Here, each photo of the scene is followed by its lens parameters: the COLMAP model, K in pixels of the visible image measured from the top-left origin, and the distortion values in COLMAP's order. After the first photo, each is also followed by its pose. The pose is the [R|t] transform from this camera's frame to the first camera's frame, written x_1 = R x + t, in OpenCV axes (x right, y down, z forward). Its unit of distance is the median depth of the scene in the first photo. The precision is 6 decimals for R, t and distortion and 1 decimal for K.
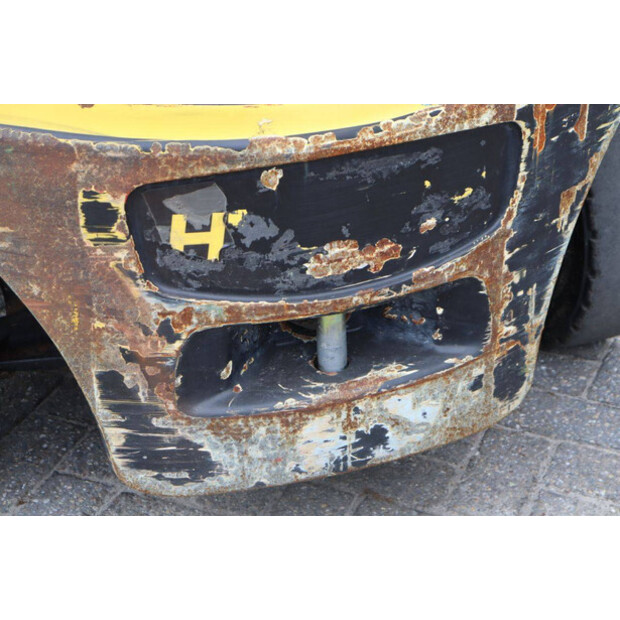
lens RADIAL K [[1453.8, 0, 310.0], [0, 1453.8, 310.0], [0, 0, 1]] dist [0.415237, 0.252878]
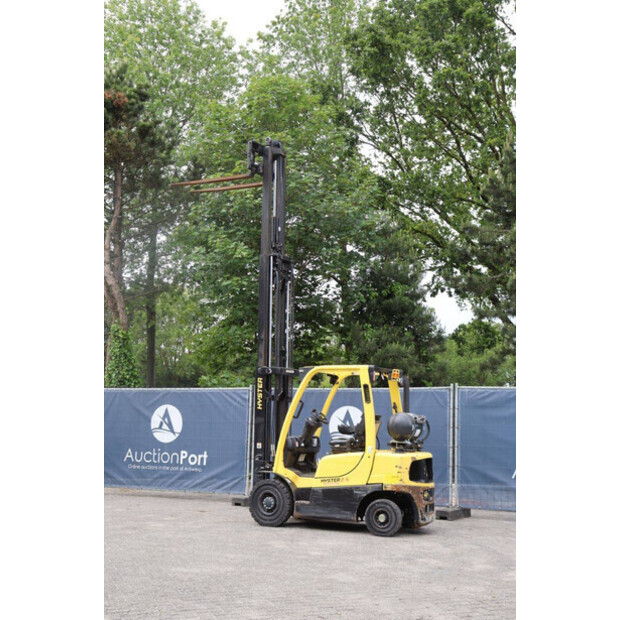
lens RADIAL K [[830.4, 0, 310.0], [0, 830.4, 310.0], [0, 0, 1]] dist [0.044463, 0.044299]
pose [[0.705720, 0.140767, 0.694366, -5.373289], [0.325519, 0.806070, -0.494255, 1.688557], [-0.629282, 0.574835, 0.523038, -2.683567]]
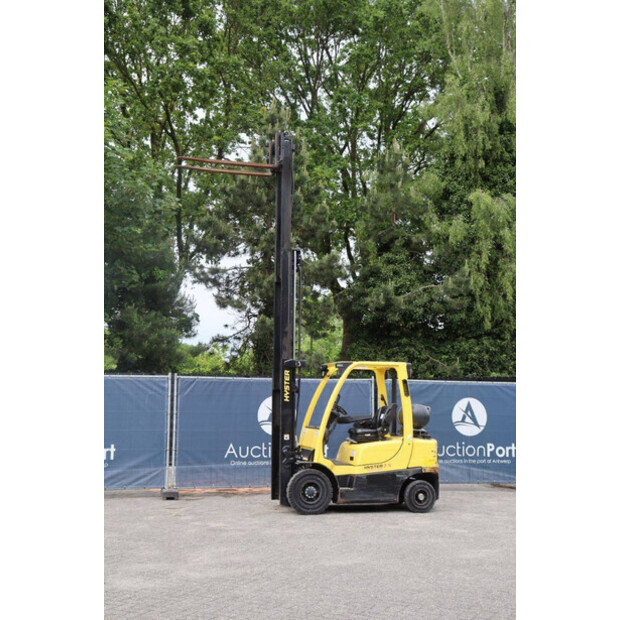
lens RADIAL K [[830.4, 0, 310.0], [0, 830.4, 310.0], [0, 0, 1]] dist [0.044463, 0.044299]
pose [[0.069976, 0.146247, 0.986770, -7.830309], [0.498864, 0.851486, -0.161573, -0.678488], [-0.863851, 0.503570, -0.013374, 1.296447]]
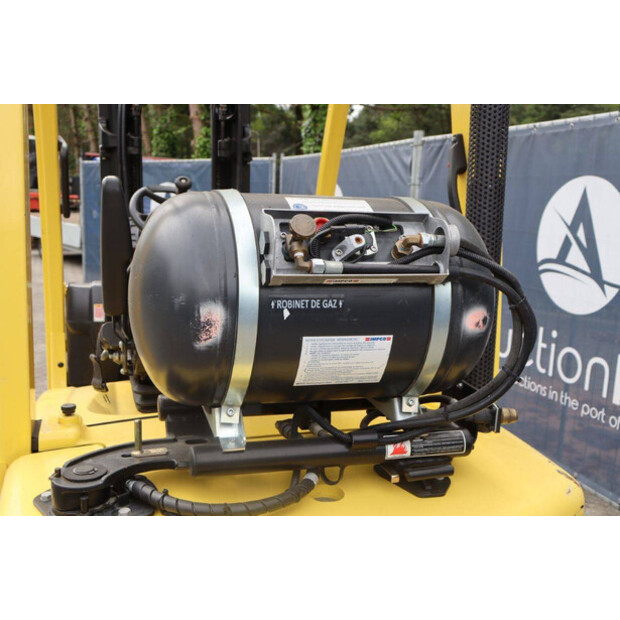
lens RADIAL K [[692.9, 0, 310.0], [0, 692.9, 310.0], [0, 0, 1]] dist [-0.013931, -0.001040]
pose [[0.997904, 0.064459, -0.005705, -0.059037], [-0.062132, 0.929772, -0.362855, -0.322178], [-0.018085, 0.362449, 0.931828, 0.172792]]
